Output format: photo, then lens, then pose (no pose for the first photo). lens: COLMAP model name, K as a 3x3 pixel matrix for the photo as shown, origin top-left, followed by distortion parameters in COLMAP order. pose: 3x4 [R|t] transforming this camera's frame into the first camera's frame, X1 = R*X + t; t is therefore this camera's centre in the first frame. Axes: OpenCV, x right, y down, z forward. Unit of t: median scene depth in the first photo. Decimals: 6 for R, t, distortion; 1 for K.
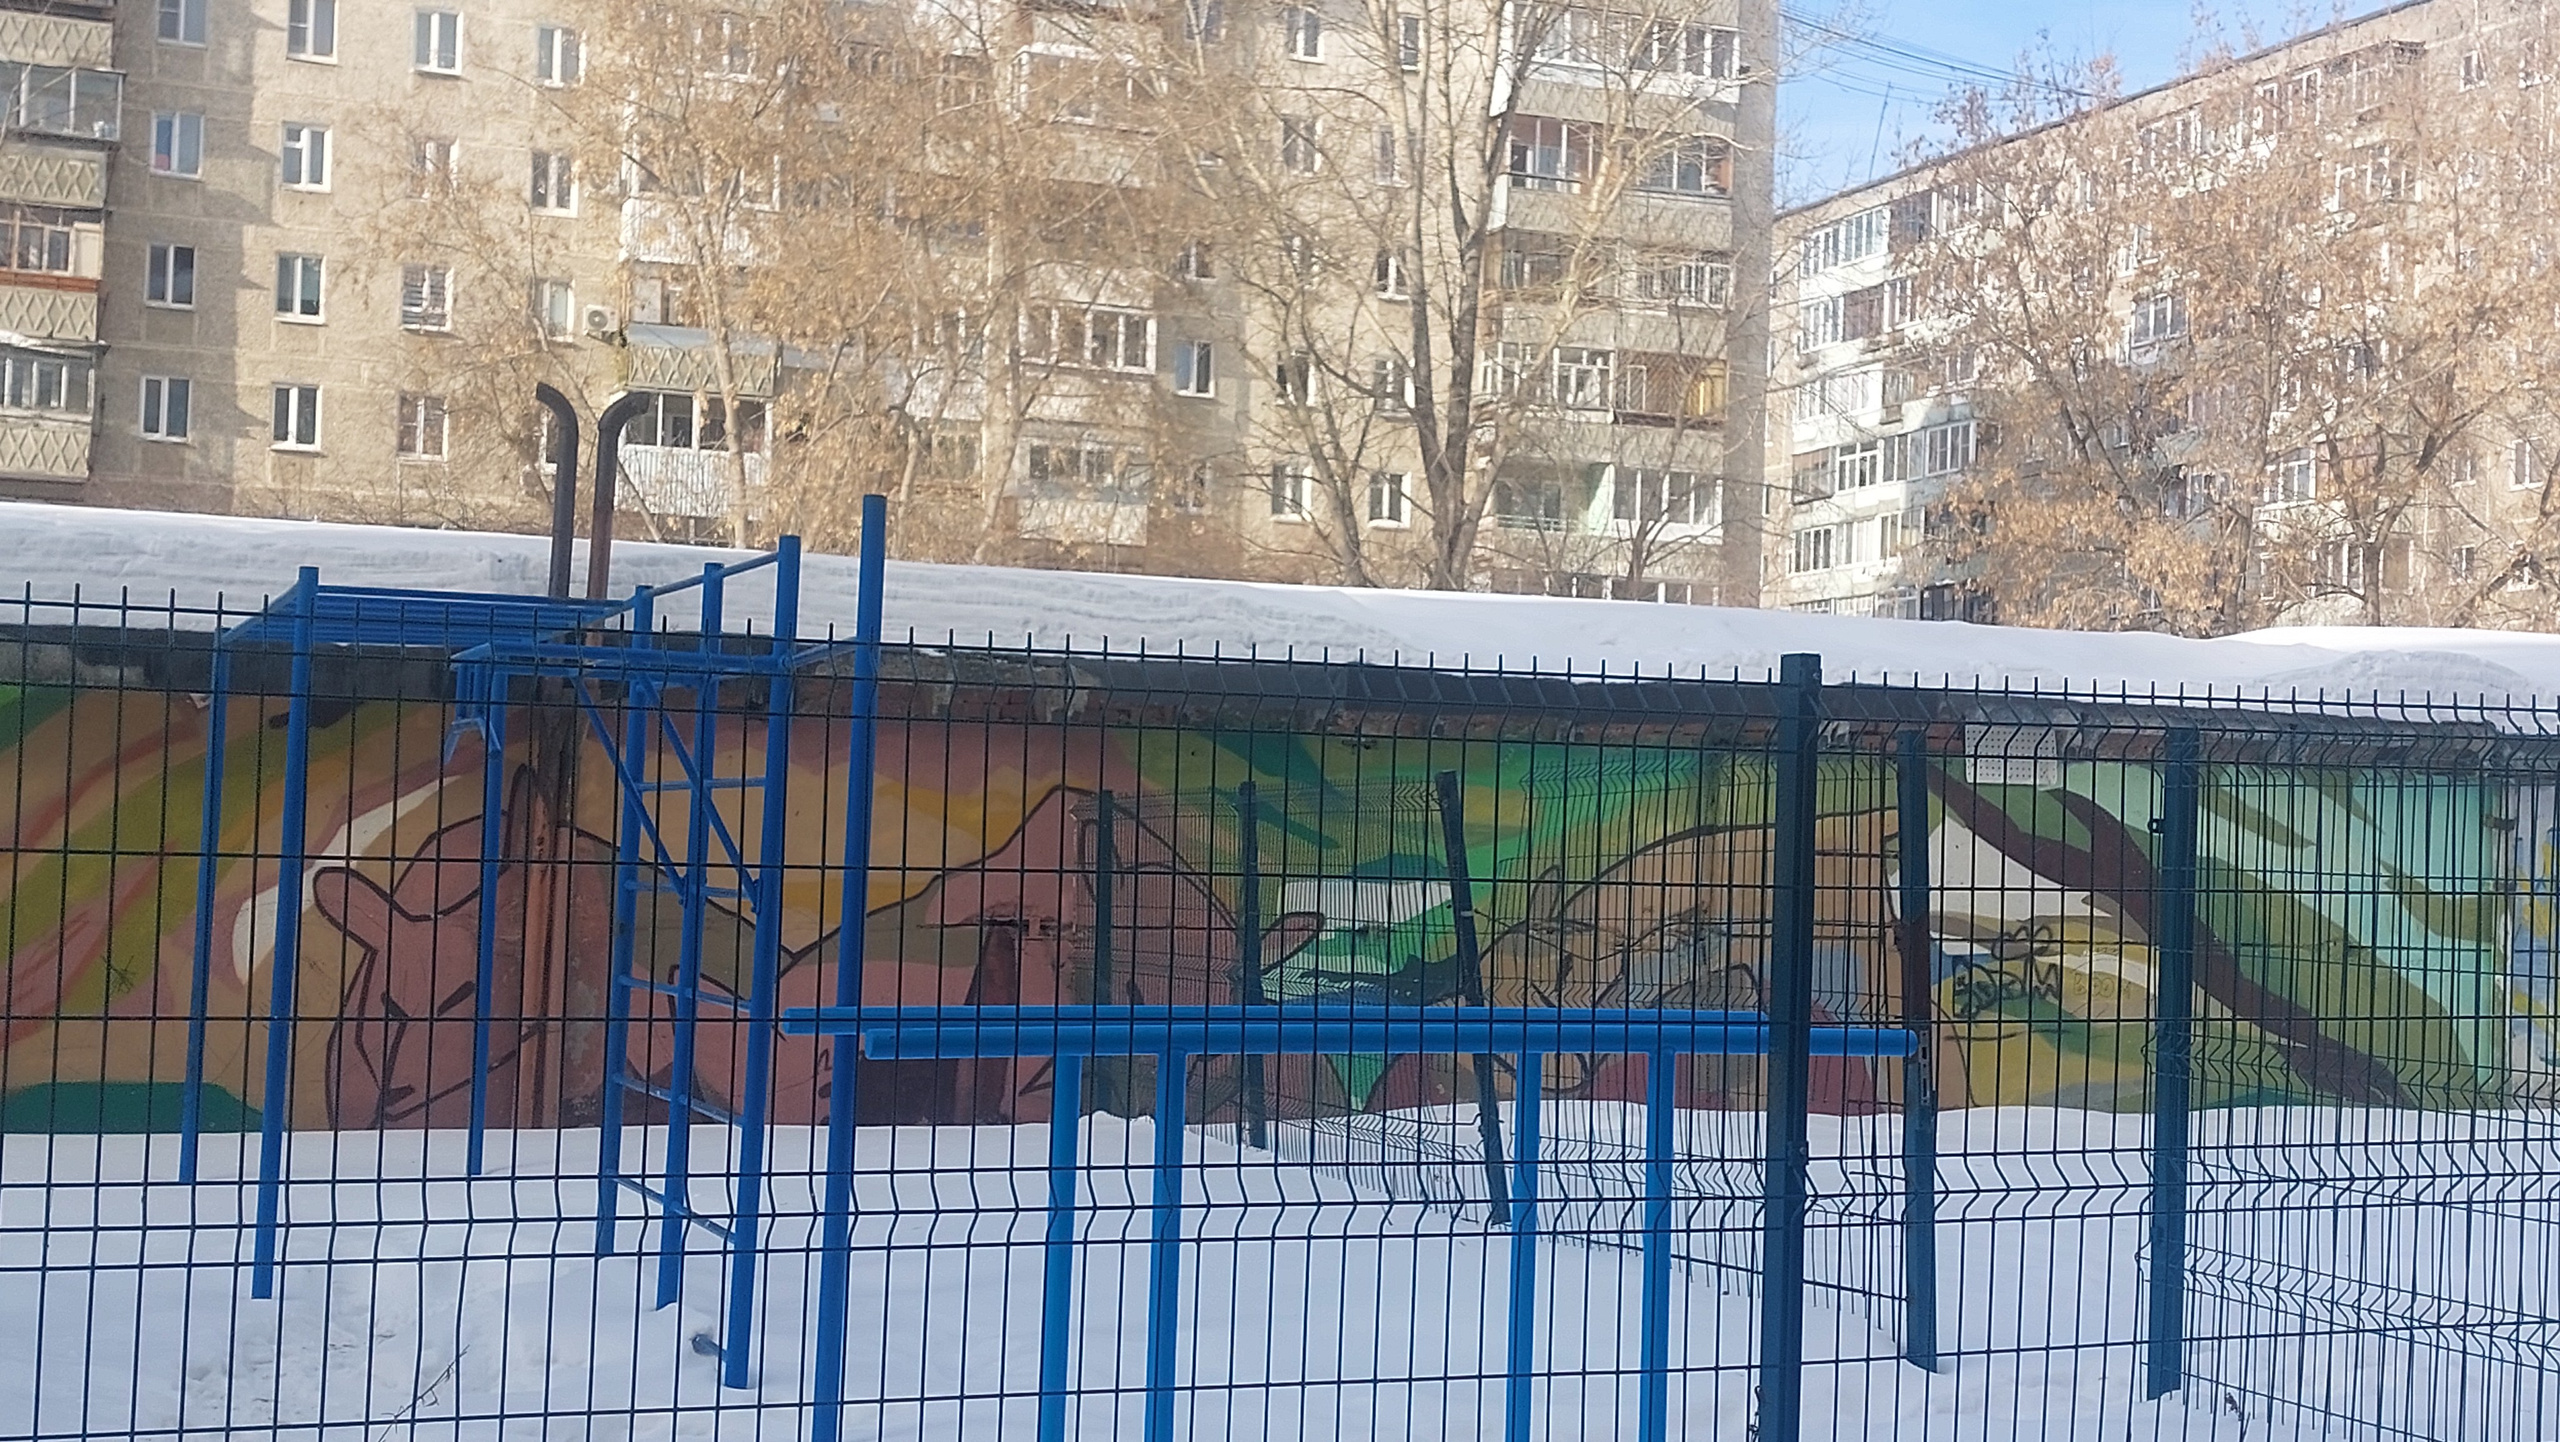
lens RADIAL K [[3354.5, 0, 1348.2], [0, 3354.5, 724.6], [0, 0, 1]] dist [0.243826, -0.729013]
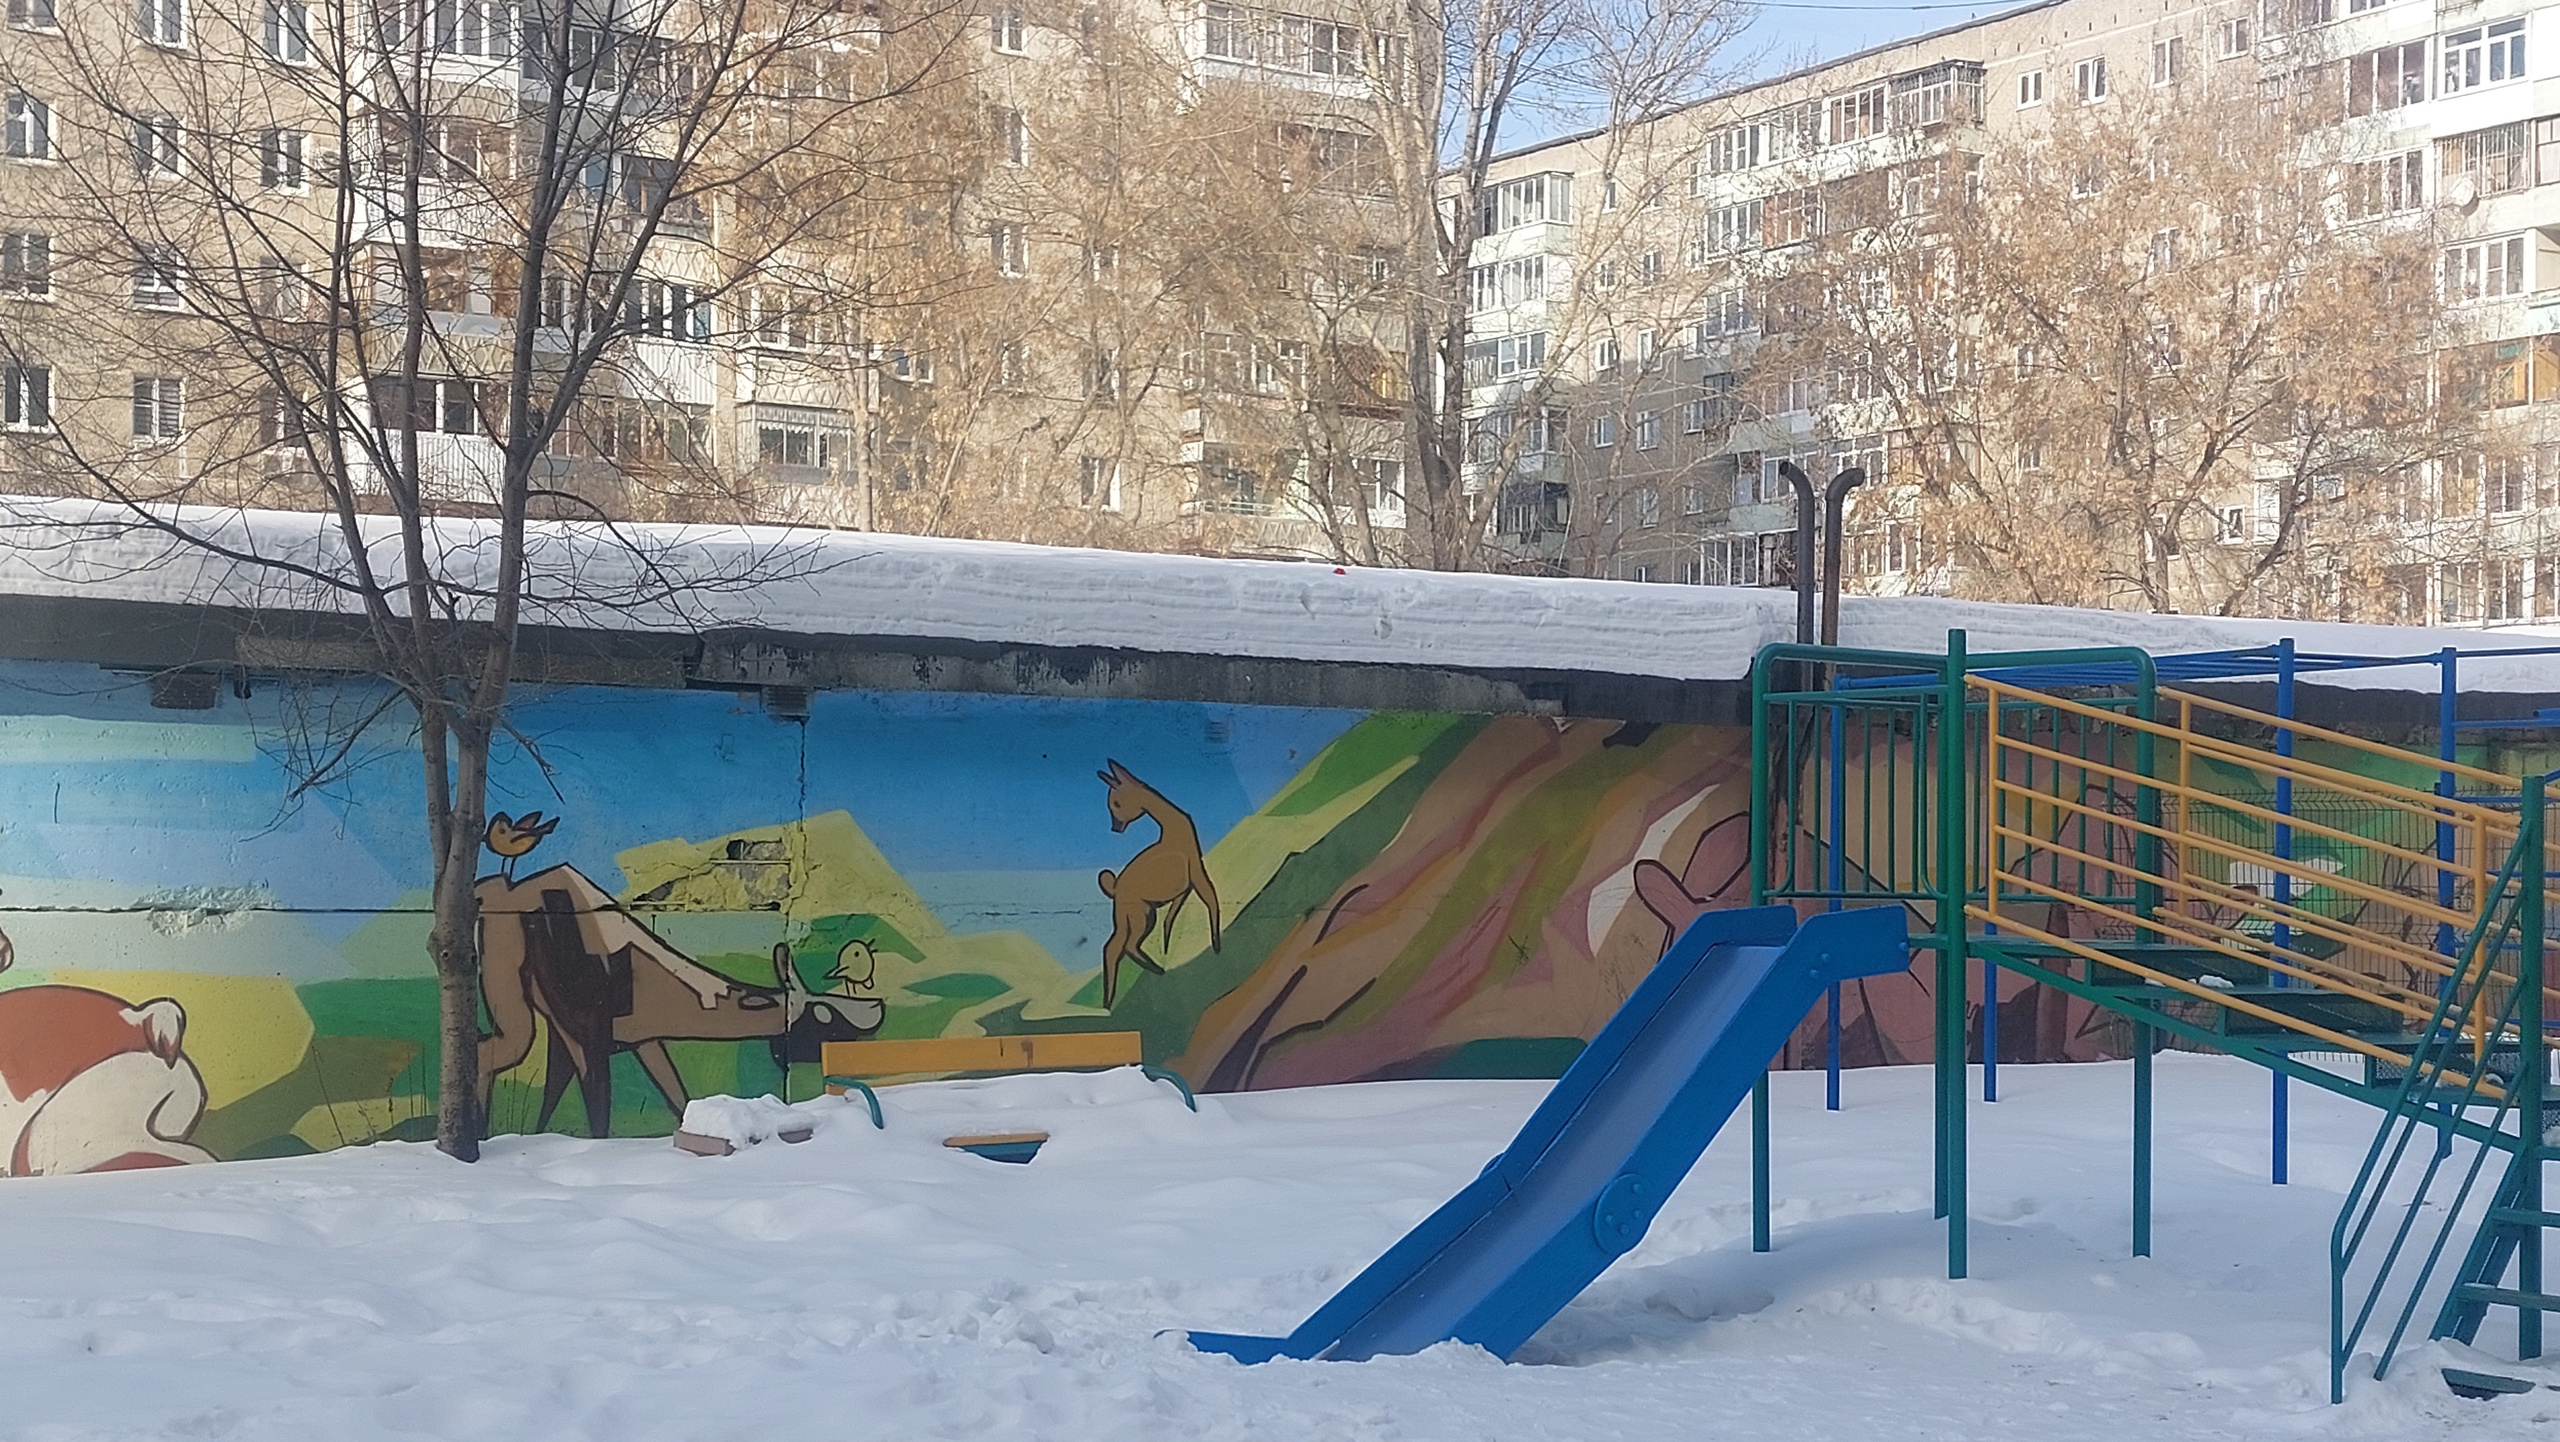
lens RADIAL K [[3351.9, 0, 1357.4], [0, 3351.9, 761.1], [0, 0, 1]] dist [0.290714, -1.074124]
pose [[0.982686, -0.013151, 0.184810, -0.120233], [0.009442, 0.999736, 0.020930, -0.003913], [-0.185036, -0.018823, 0.982551, -0.032002]]
